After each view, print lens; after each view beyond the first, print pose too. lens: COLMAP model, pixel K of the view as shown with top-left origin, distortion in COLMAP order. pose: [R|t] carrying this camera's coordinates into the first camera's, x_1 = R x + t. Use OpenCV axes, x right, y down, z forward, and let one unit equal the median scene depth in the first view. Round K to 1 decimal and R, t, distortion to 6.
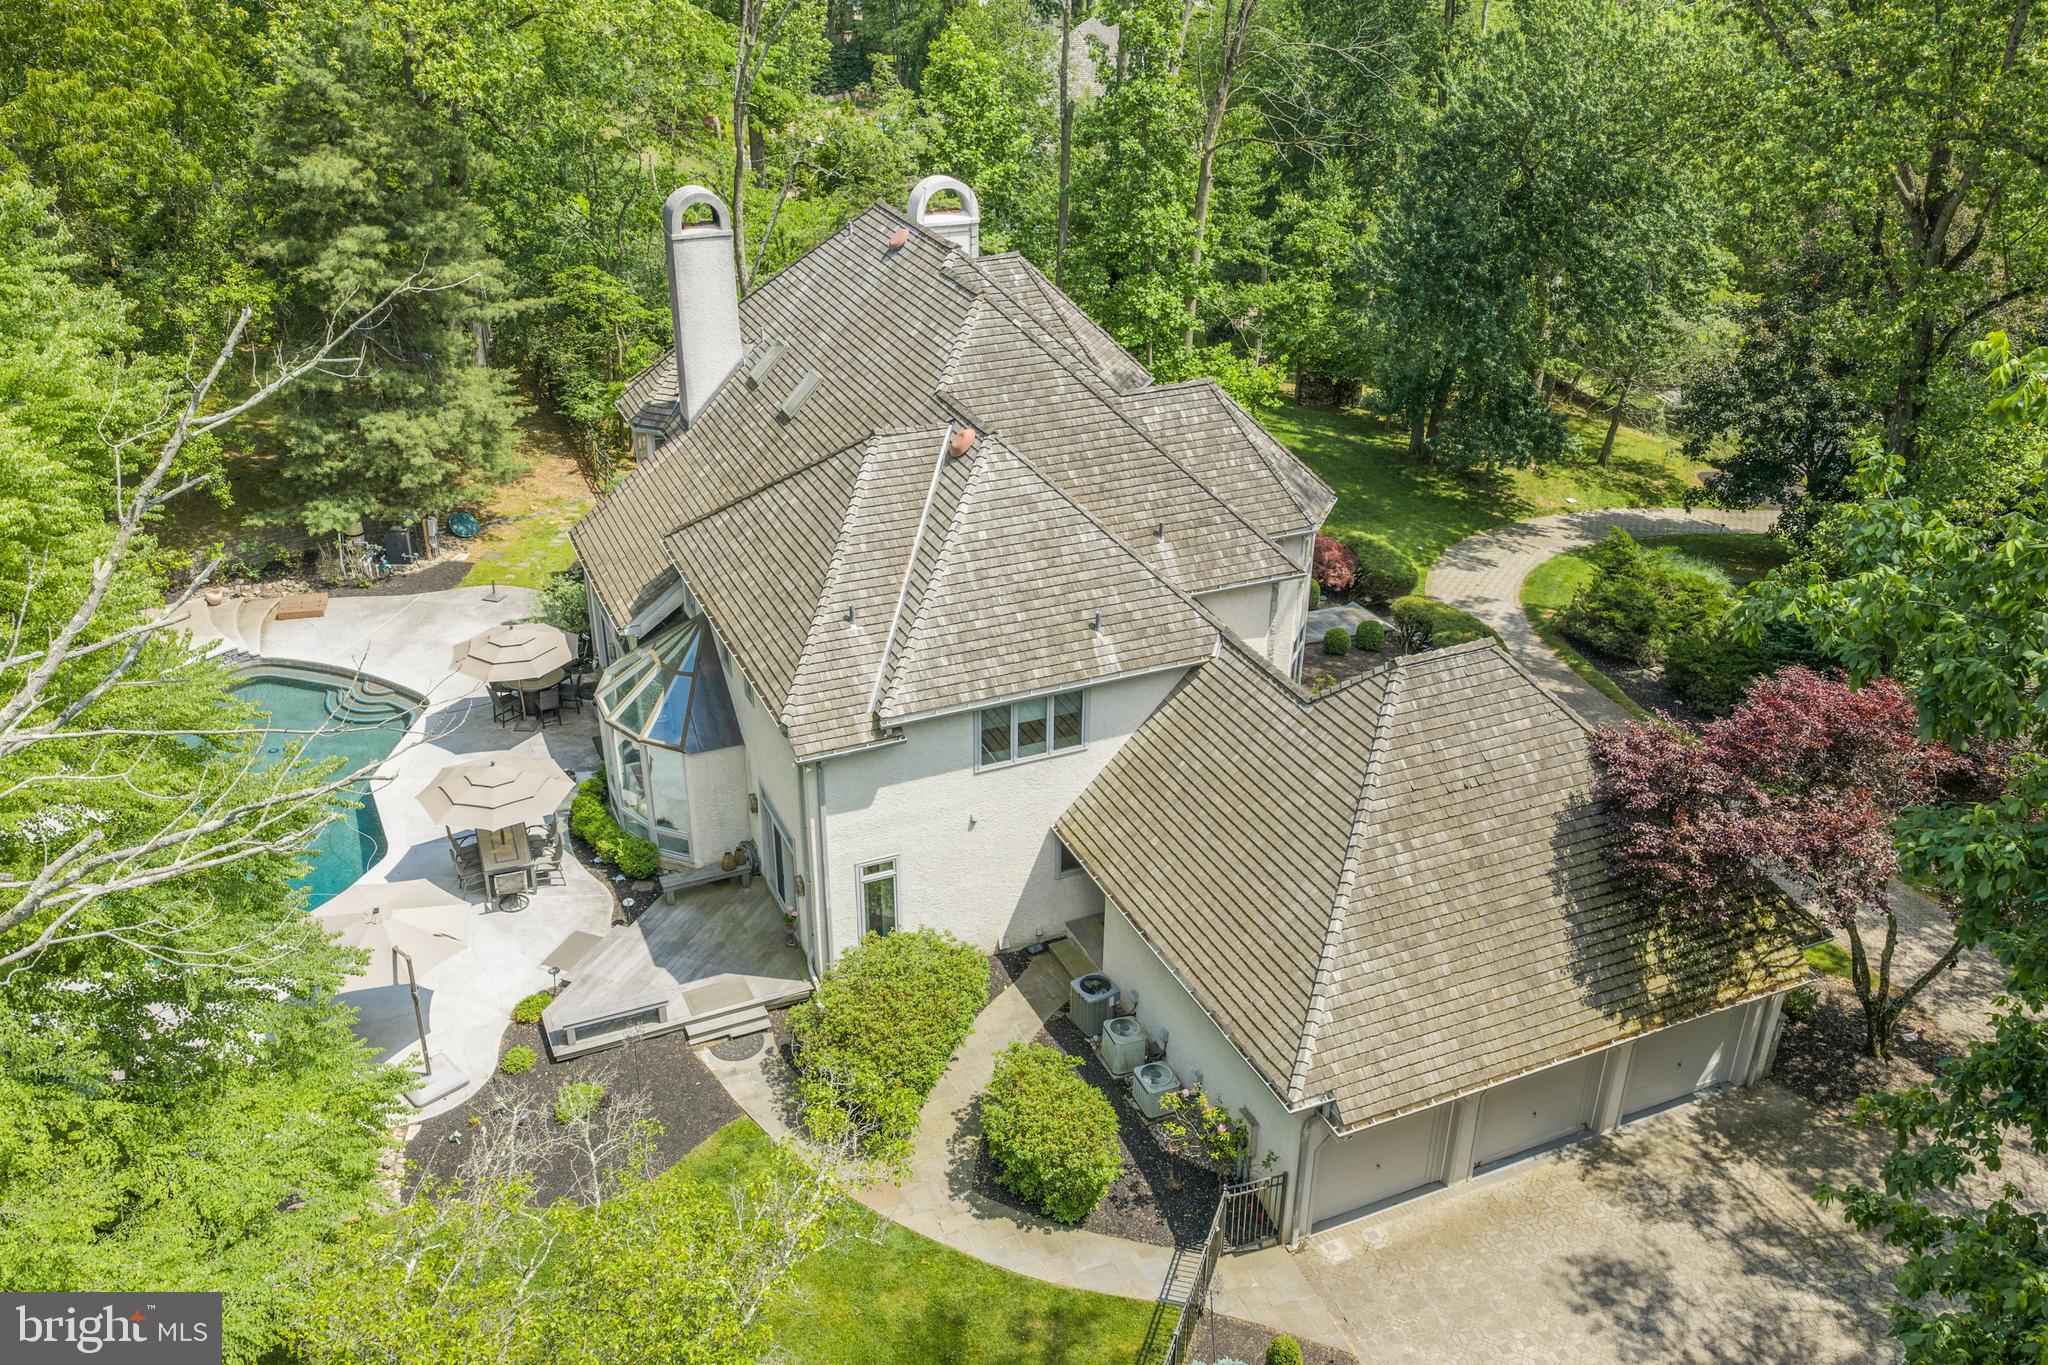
lens RADIAL K [[1667.0, 0, 1030.3], [0, 1667.0, 691.5], [0, 0, 1]] dist [0.030292, -0.003823]
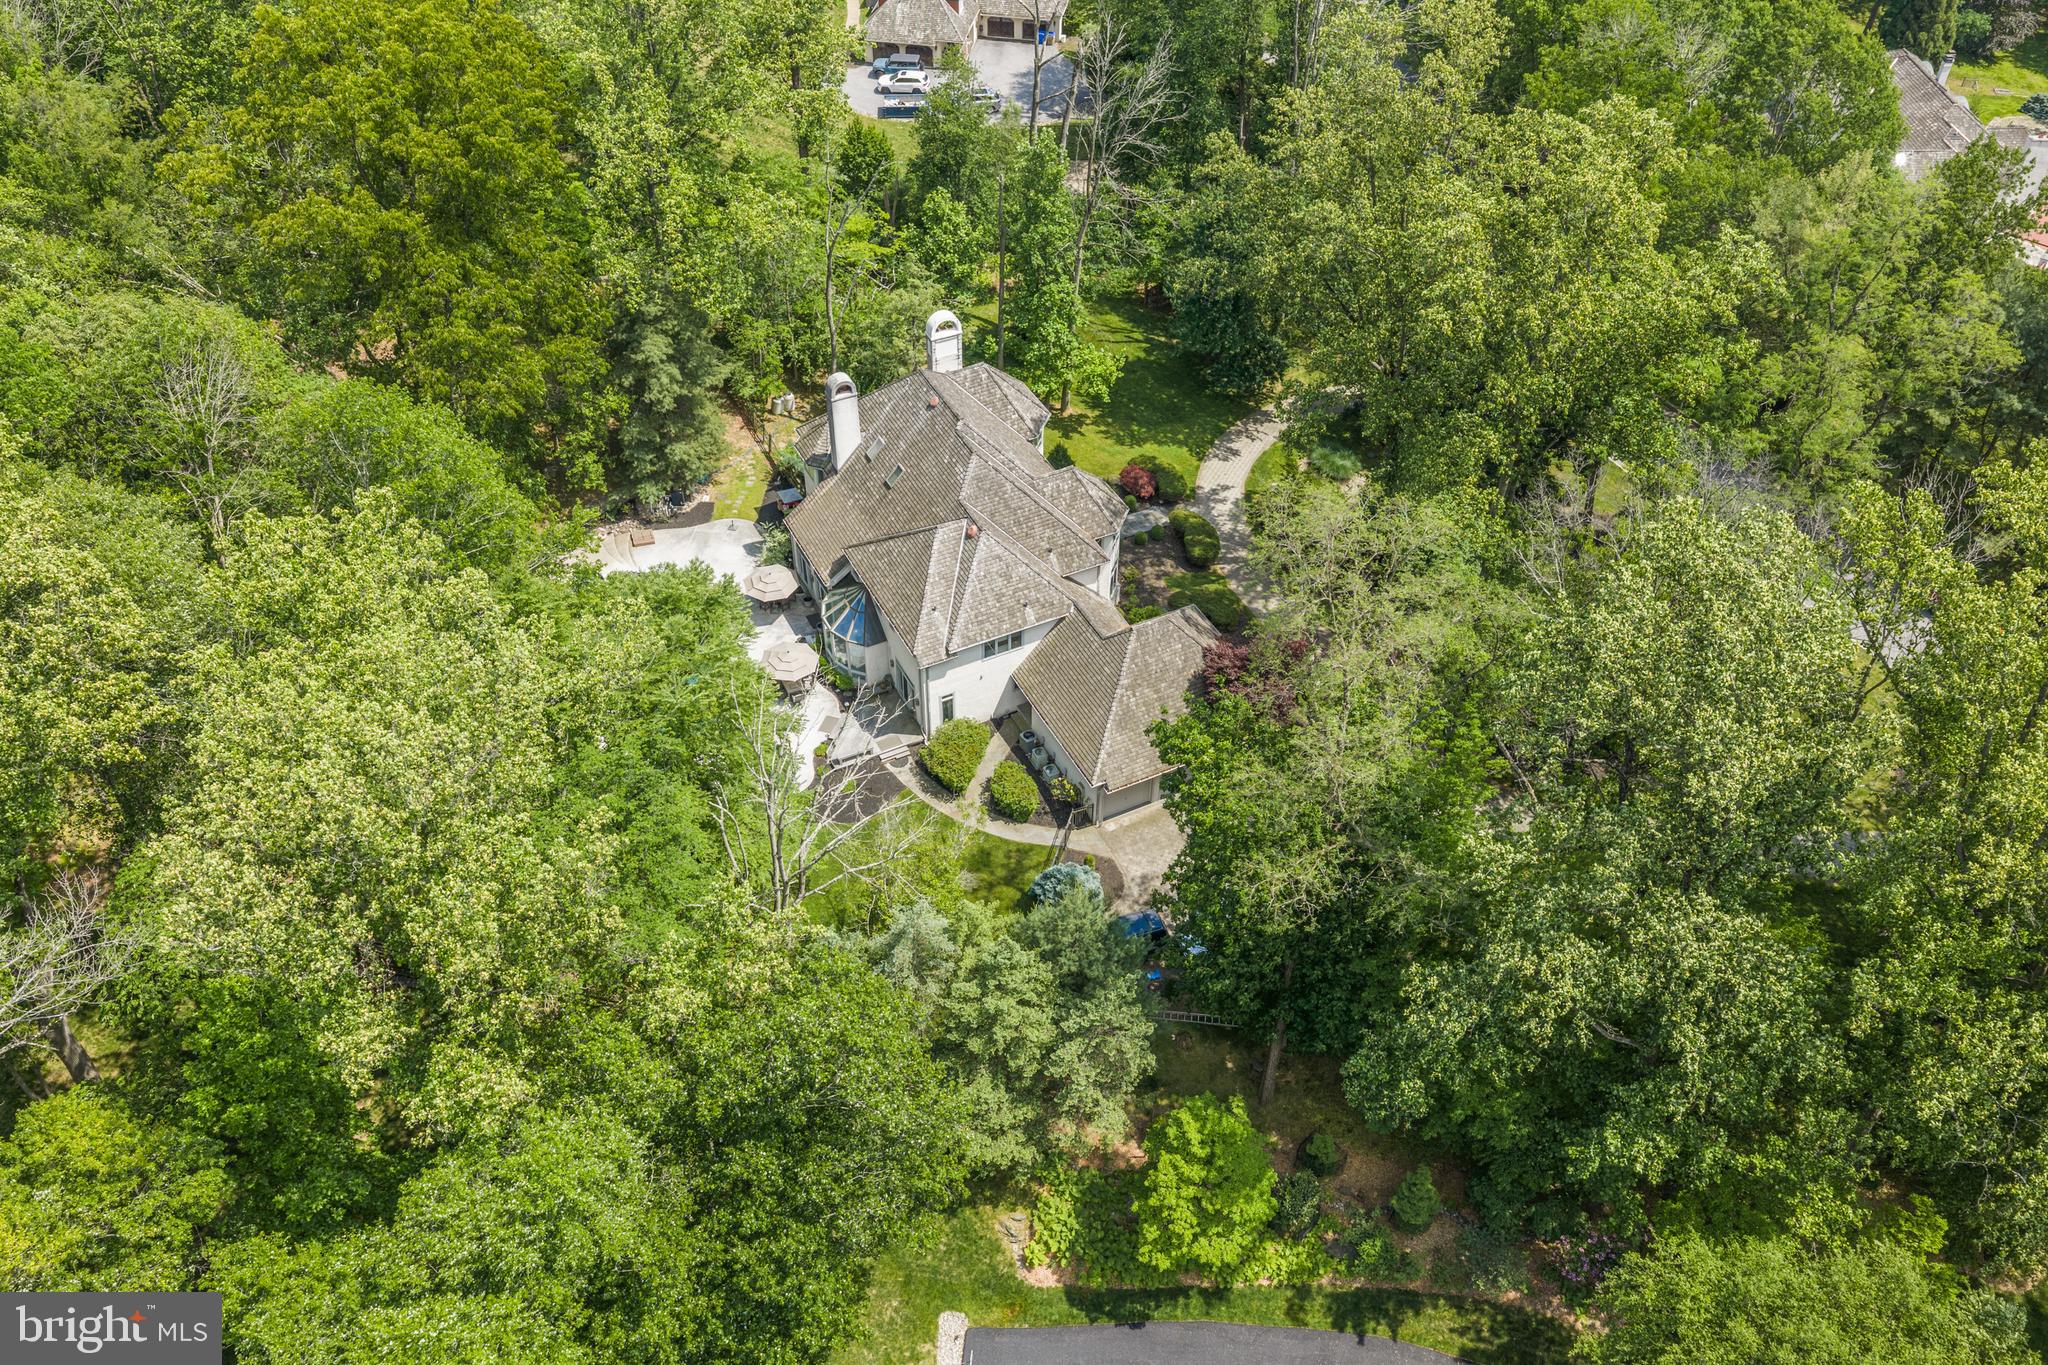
lens RADIAL K [[1667.0, 0, 1030.3], [0, 1667.0, 691.5], [0, 0, 1]] dist [0.030292, -0.003823]
pose [[0.998840, -0.036249, 0.031698, -0.041672], [0.025996, 0.960027, 0.278697, -0.637895], [-0.040534, -0.277550, 0.959856, -1.559155]]
